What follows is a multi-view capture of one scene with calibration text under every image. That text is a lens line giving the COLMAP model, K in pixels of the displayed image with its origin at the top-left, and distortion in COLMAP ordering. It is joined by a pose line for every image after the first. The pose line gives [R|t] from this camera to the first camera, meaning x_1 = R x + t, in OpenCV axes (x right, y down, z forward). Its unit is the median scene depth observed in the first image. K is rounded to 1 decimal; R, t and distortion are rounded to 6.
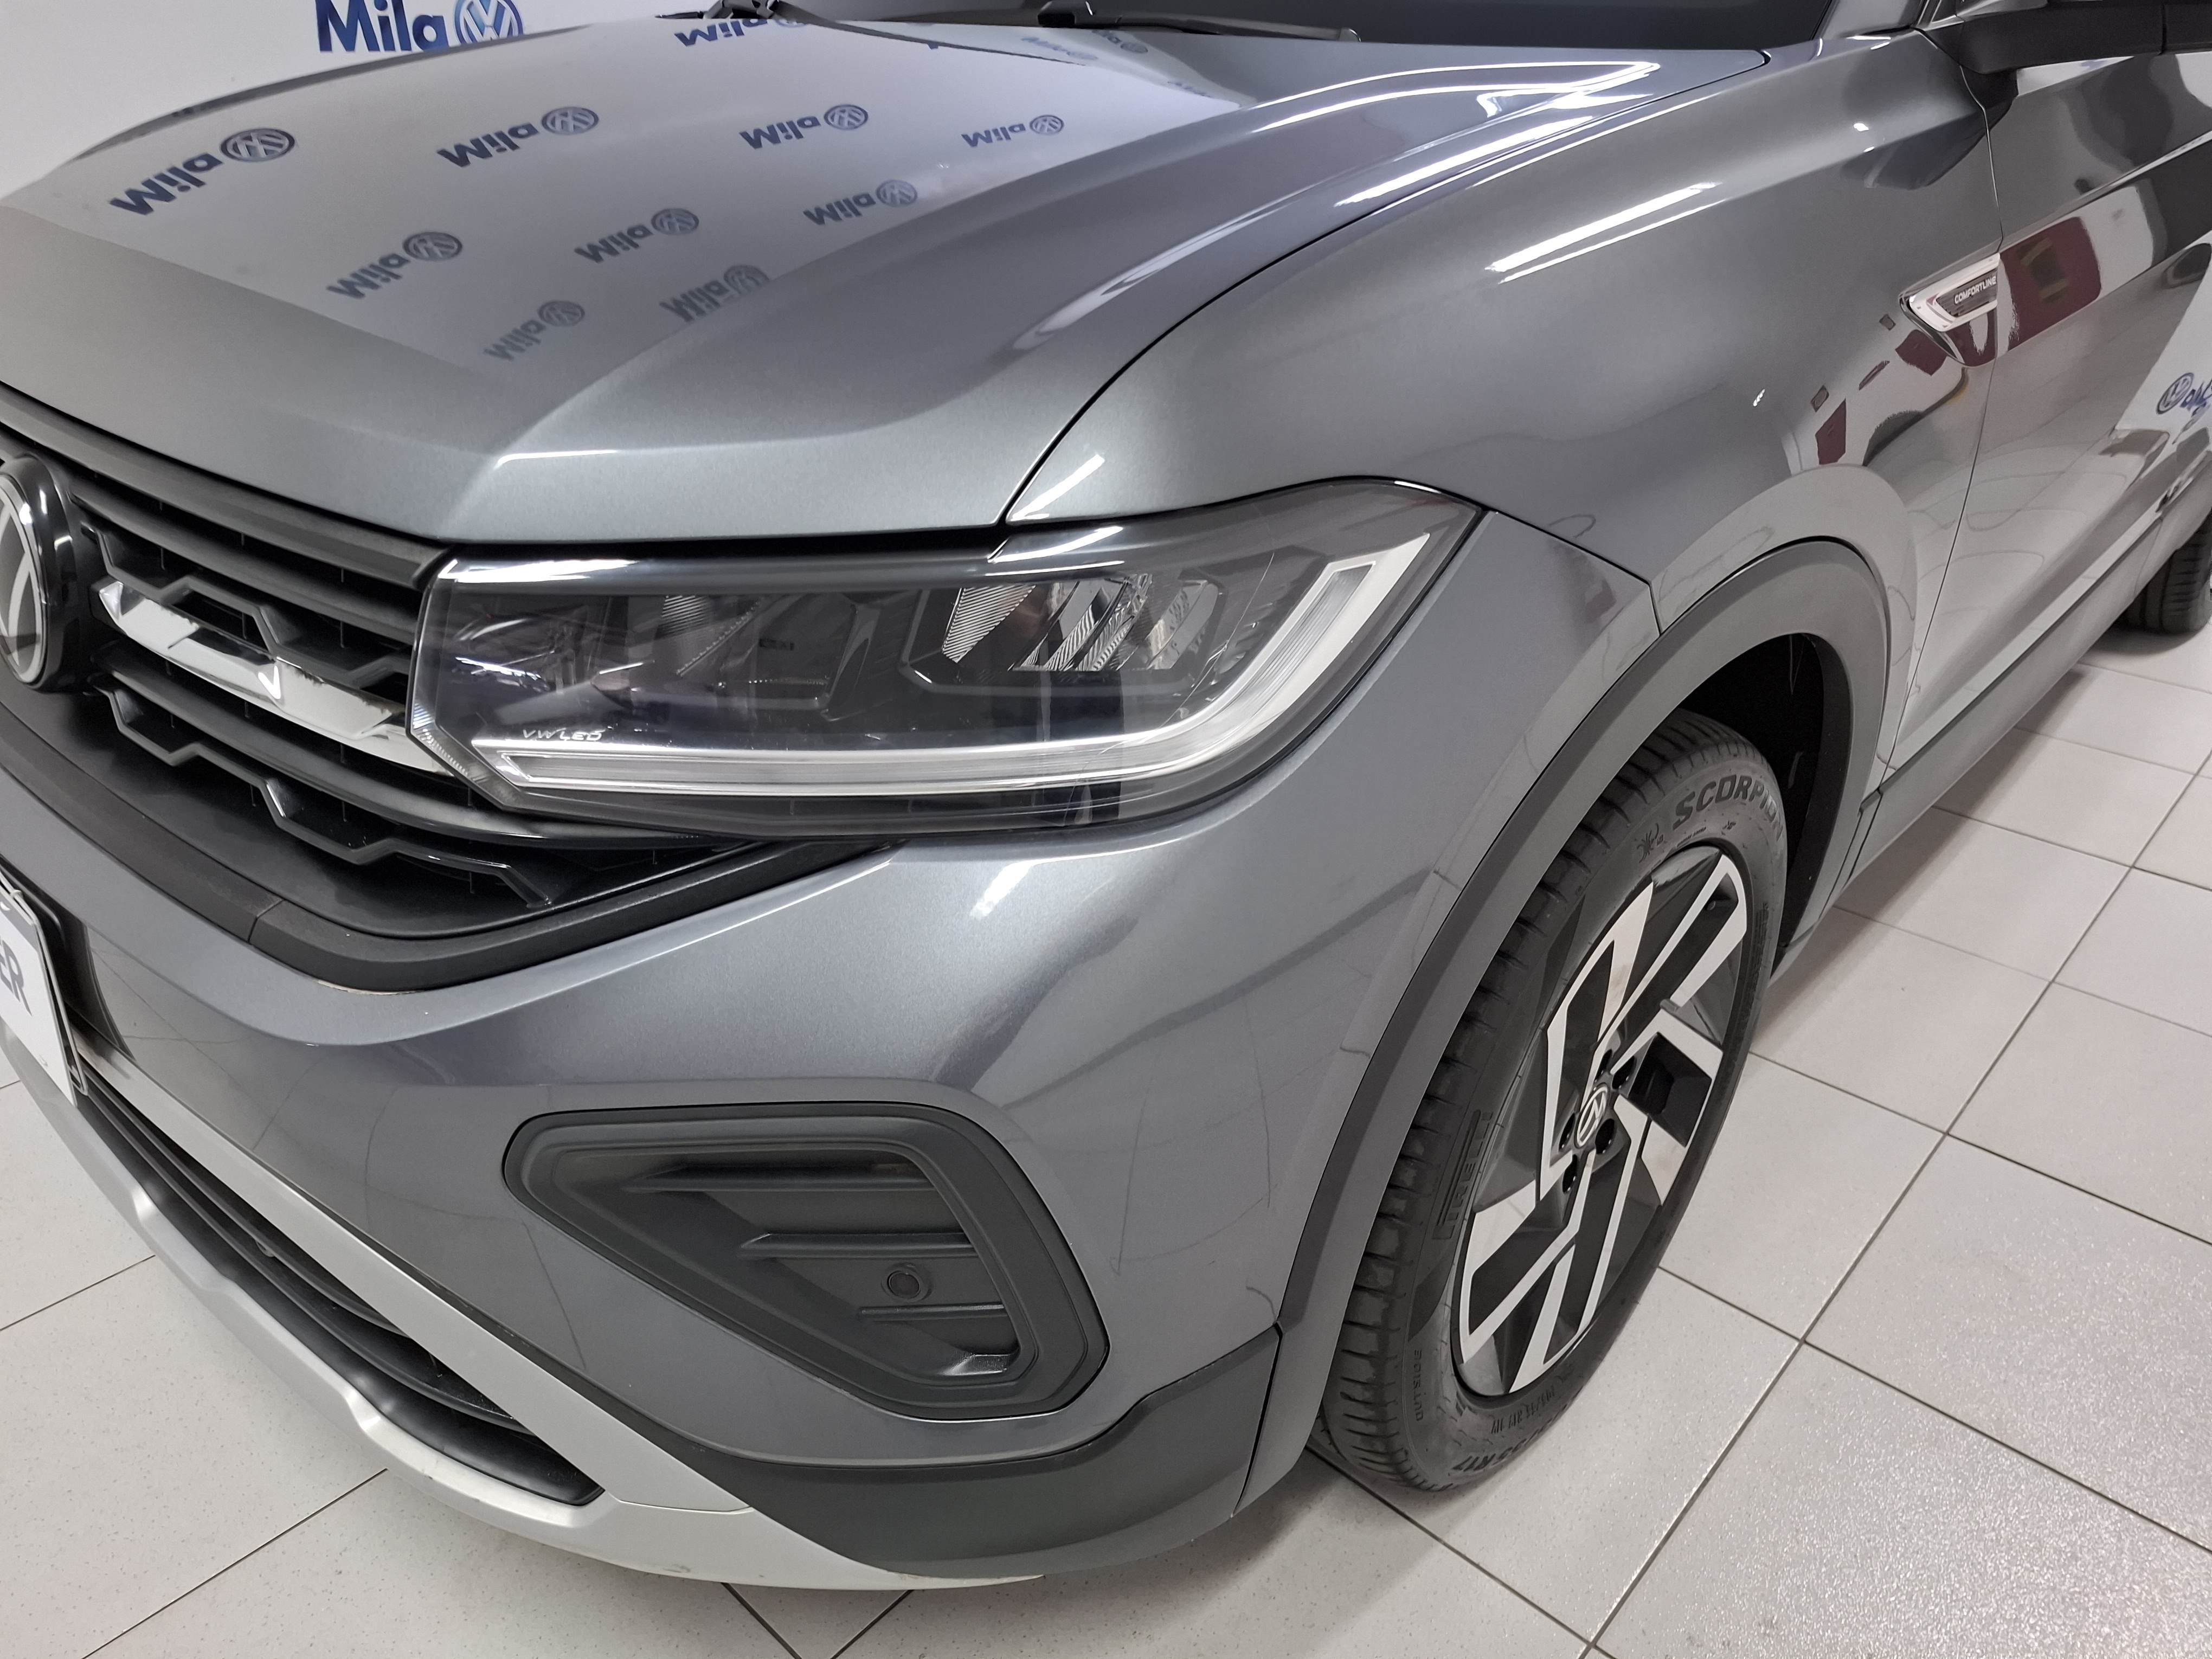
lens RADIAL K [[1656.5, 0, 1102.5], [0, 1656.5, 920.3], [0, 0, 1]] dist [0.094745, -0.174629]
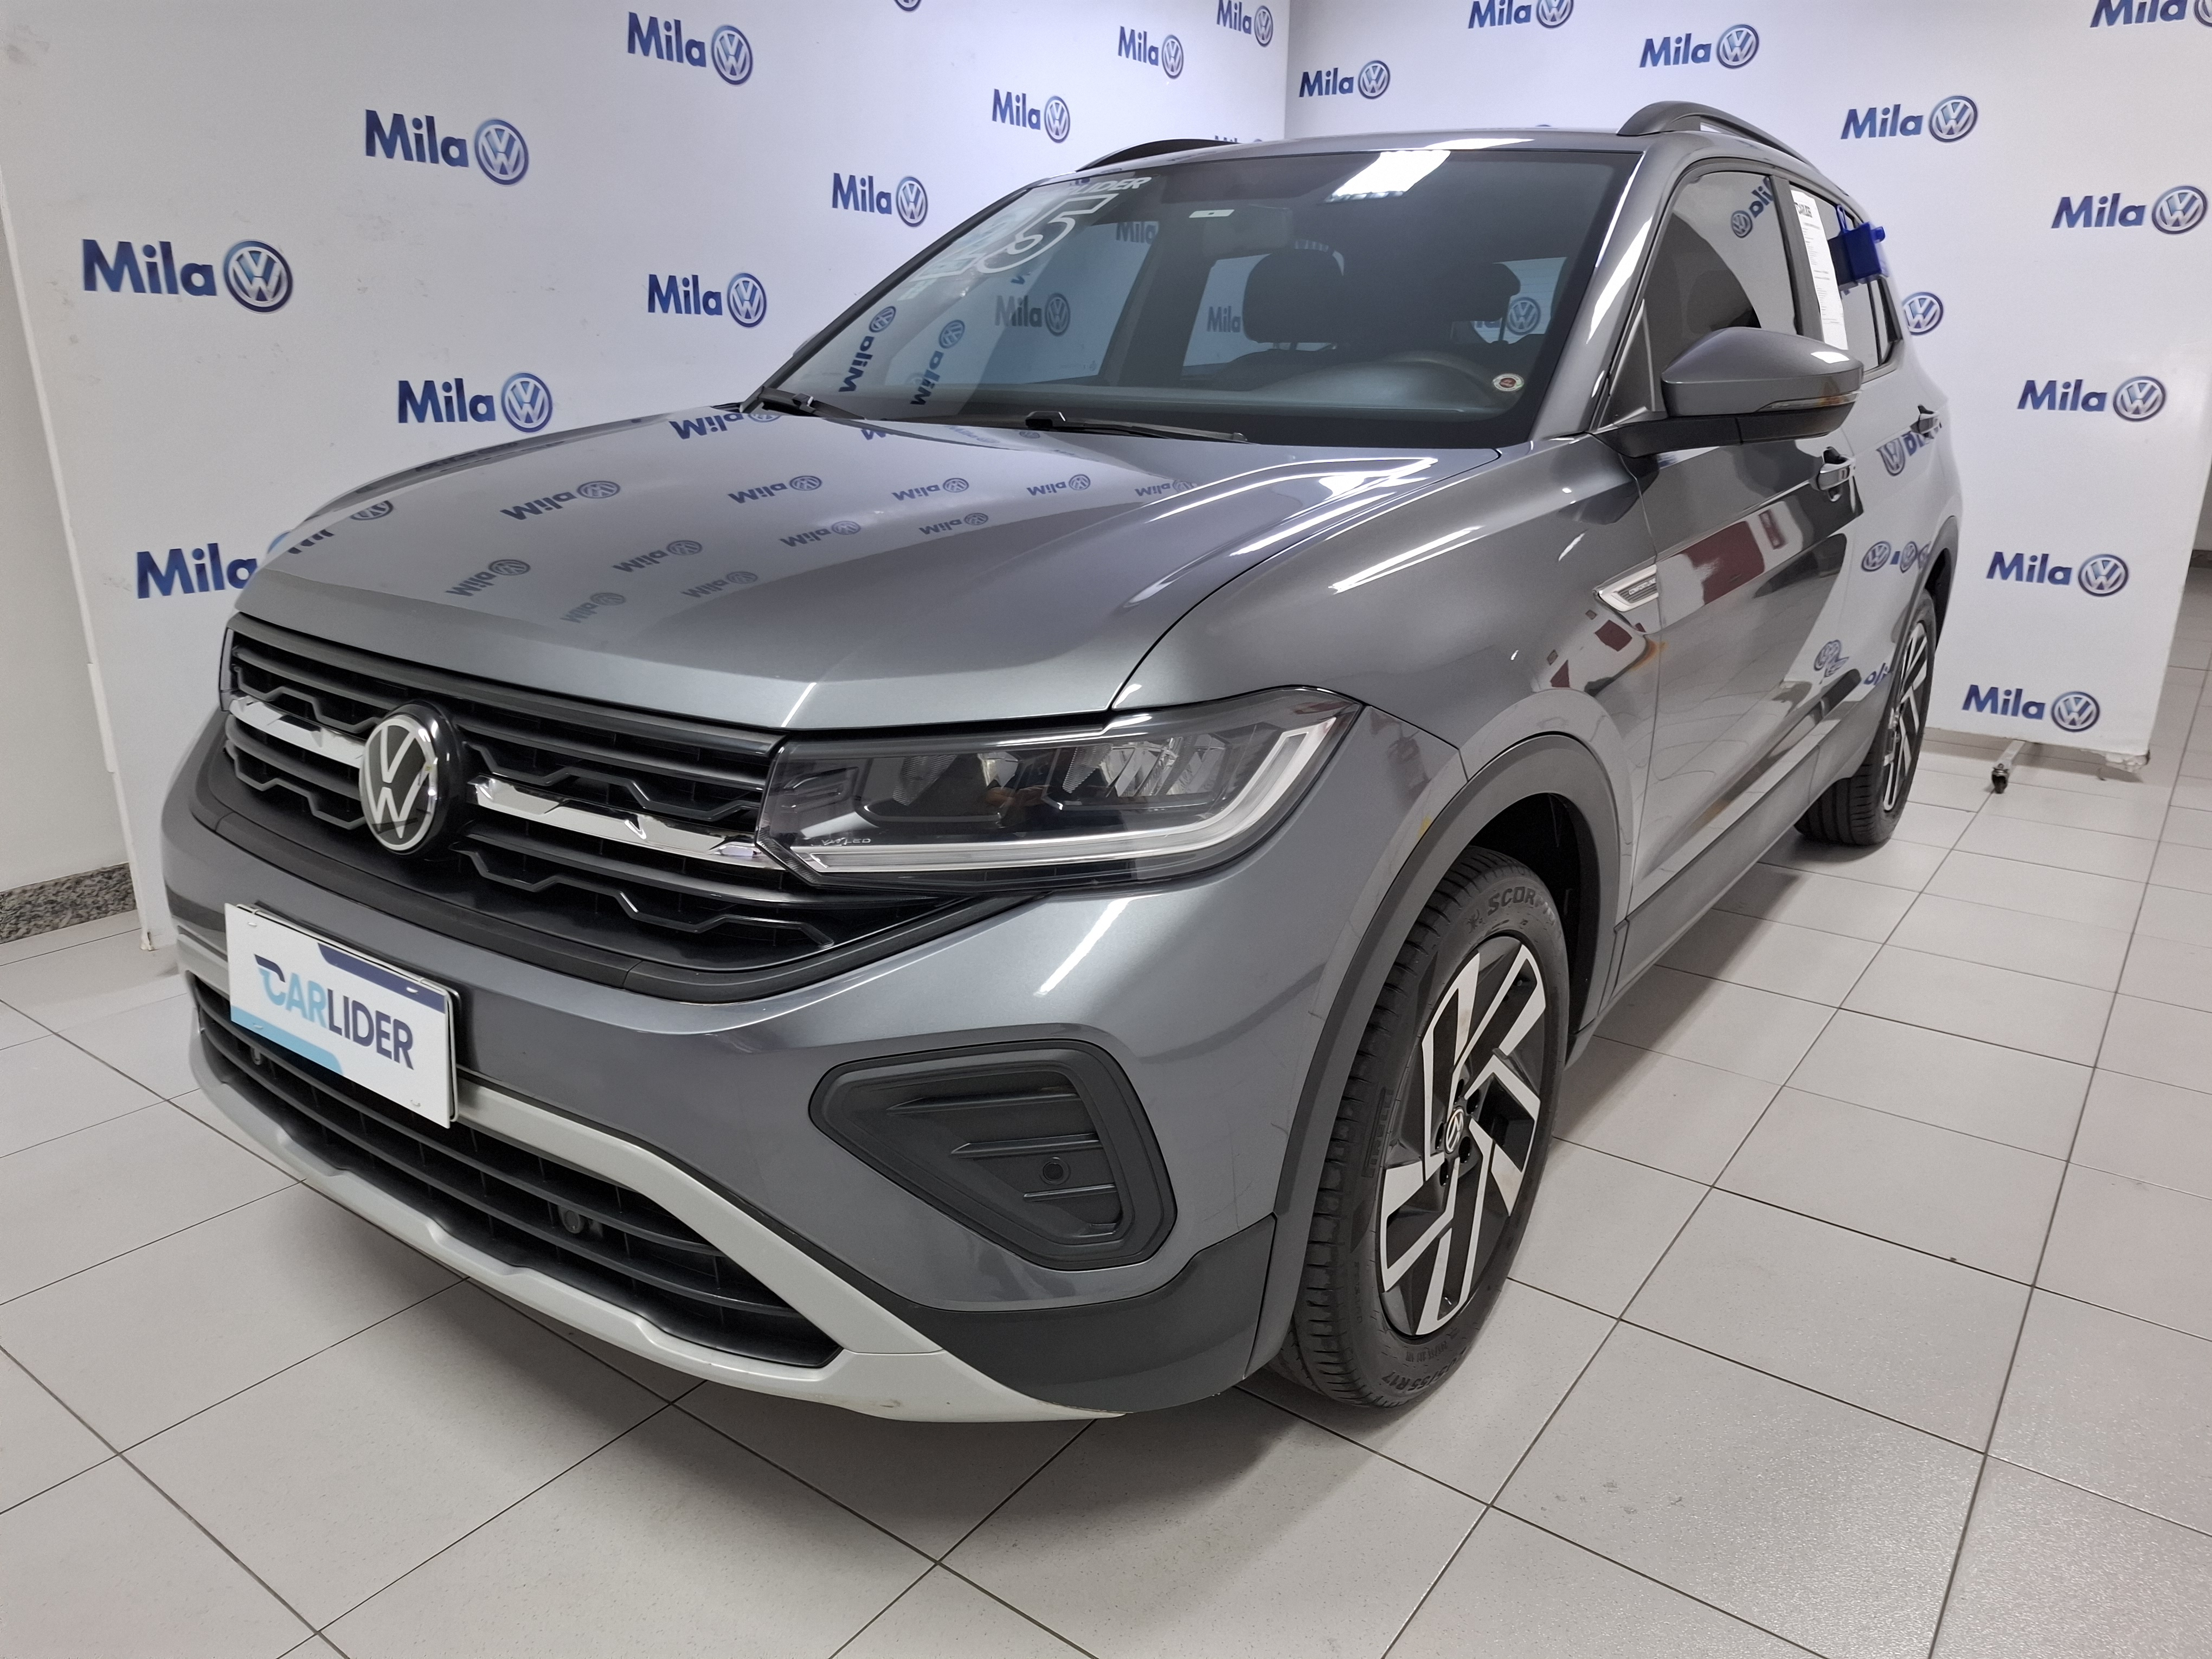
lens RADIAL K [[1506.3, 0, 1106.0], [0, 1506.3, 829.5], [0, 0, 1]] dist [0.071874, -0.078473]
pose [[0.995923, -0.028082, 0.085724, -0.121734], [0.045774, 0.976197, -0.212001, 0.138263], [-0.077730, 0.215061, 0.973502, -0.334728]]
